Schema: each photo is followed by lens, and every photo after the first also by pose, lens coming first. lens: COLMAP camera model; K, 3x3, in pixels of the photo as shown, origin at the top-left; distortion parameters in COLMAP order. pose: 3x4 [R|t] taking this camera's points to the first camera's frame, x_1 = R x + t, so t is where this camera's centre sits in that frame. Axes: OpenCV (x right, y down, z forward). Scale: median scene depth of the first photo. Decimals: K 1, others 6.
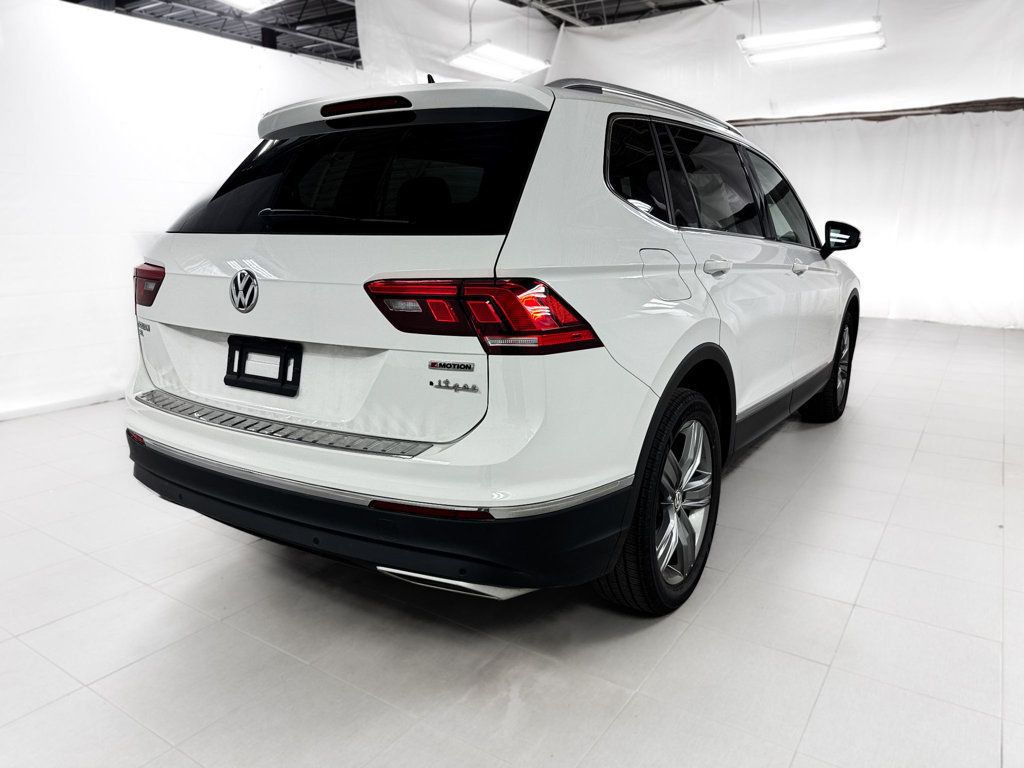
lens RADIAL K [[739.1, 0, 512.7], [0, 739.1, 378.4], [0, 0, 1]] dist [0.018567, -0.015549]
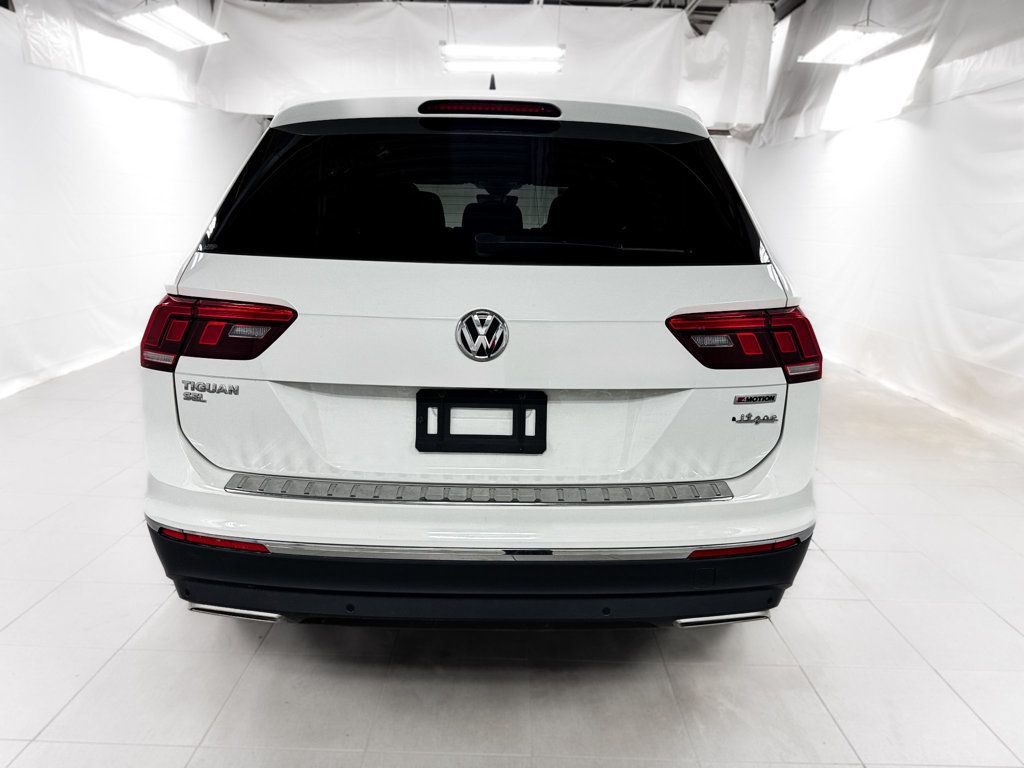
lens RADIAL K [[739.1, 0, 514.7], [0, 739.1, 392.0], [0, 0, 1]] dist [0.018567, -0.015549]
pose [[0.829869, -0.107704, 0.547465, -0.766092], [0.091522, 0.994179, 0.056855, -0.095839], [-0.550402, 0.002923, 0.834895, 0.298715]]
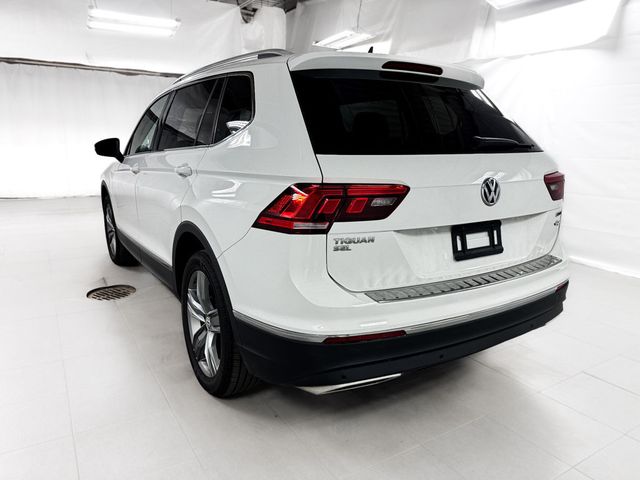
lens RADIAL K [[461.9, 0, 322.6], [0, 461.9, 241.0], [0, 0, 1]] dist [0.018567, -0.015549]
pose [[0.410504, -0.192415, 0.891326, -1.337560], [0.176749, 0.975735, 0.129234, -0.198294], [-0.894565, 0.104490, 0.434552, 0.886758]]
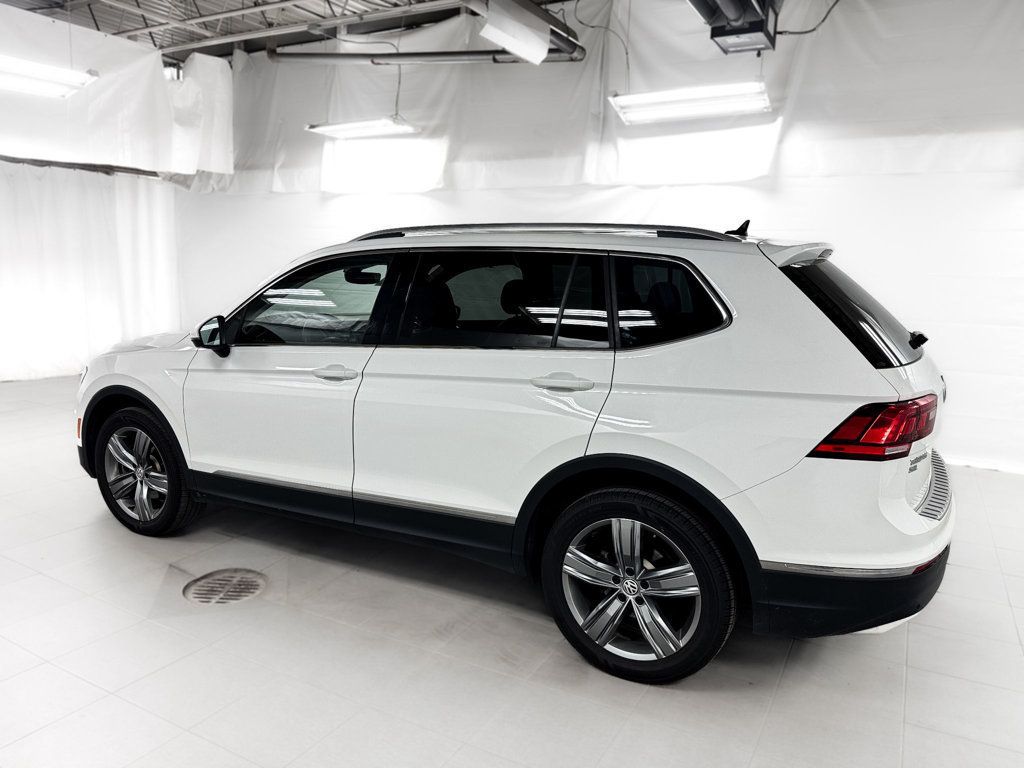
lens RADIAL K [[739.1, 0, 503.7], [0, 739.1, 390.7], [0, 0, 1]] dist [0.018567, -0.015549]
pose [[-0.063617, -0.177963, 0.981979, -1.732254], [0.183738, 0.965063, 0.186801, -0.548868], [-0.980914, 0.192311, -0.028695, 1.872740]]
